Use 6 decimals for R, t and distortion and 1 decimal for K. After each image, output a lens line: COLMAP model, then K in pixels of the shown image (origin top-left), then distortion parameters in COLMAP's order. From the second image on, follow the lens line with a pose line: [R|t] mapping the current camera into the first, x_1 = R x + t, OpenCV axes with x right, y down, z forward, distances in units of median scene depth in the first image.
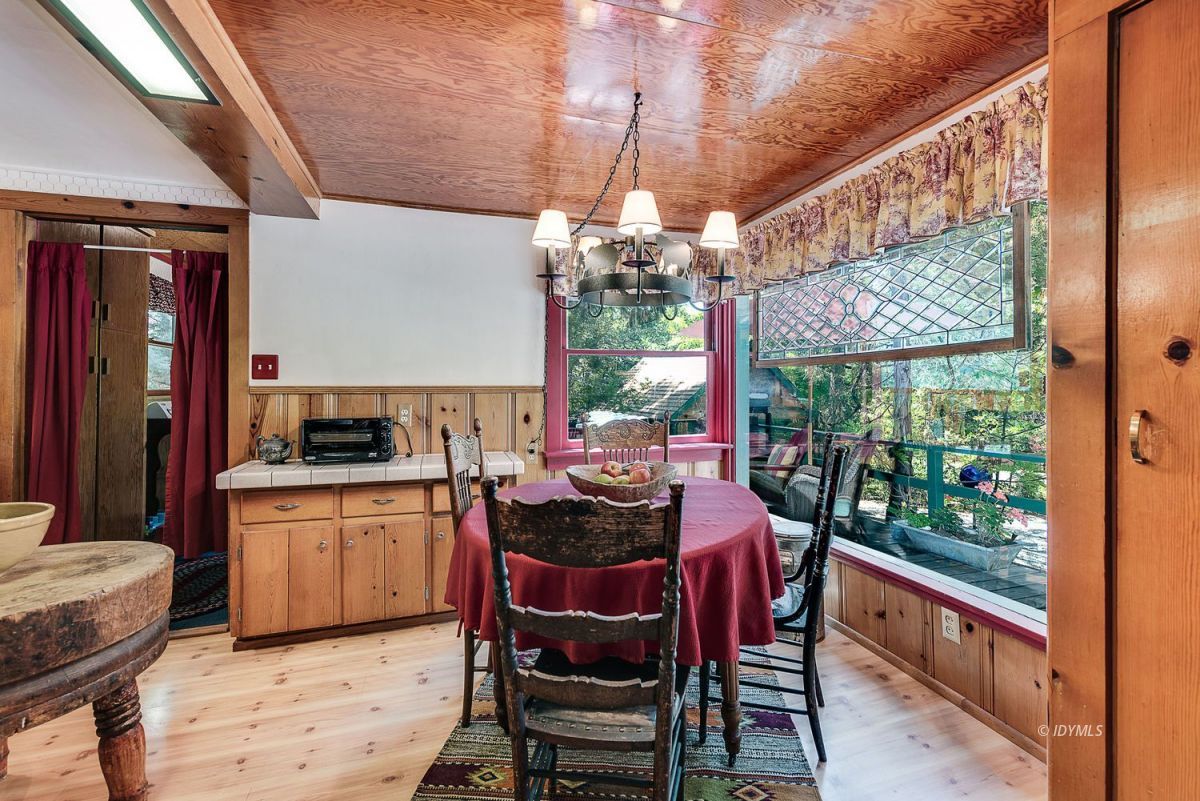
lens RADIAL K [[529.8, 0, 602.7], [0, 529.8, 390.6], [0, 0, 1]] dist [-0.000377, -0.000721]
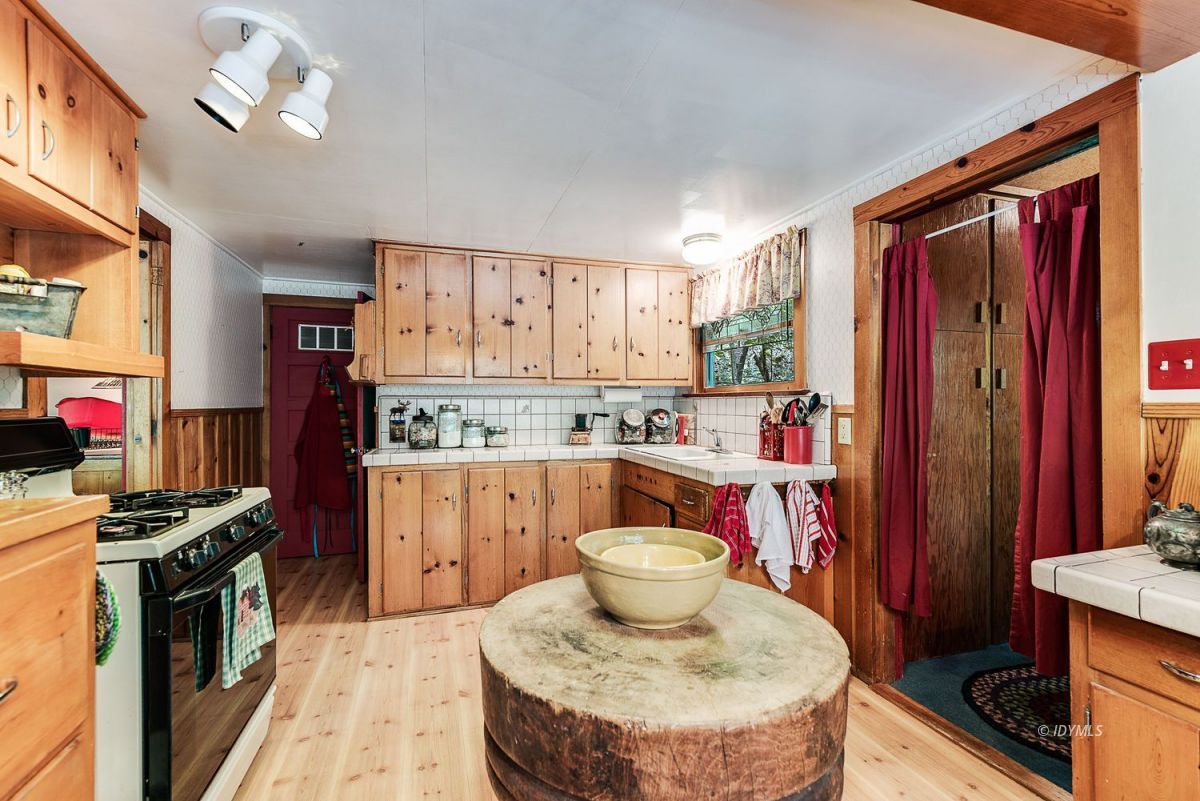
lens RADIAL K [[529.8, 0, 603.0], [0, 529.8, 402.2], [0, 0, 1]] dist [-0.000377, -0.000721]
pose [[0.006521, -0.006030, -0.999961, -0.145656], [0.000536, 0.999982, -0.006027, -0.006529], [0.999979, -0.000496, 0.006524, 0.472793]]
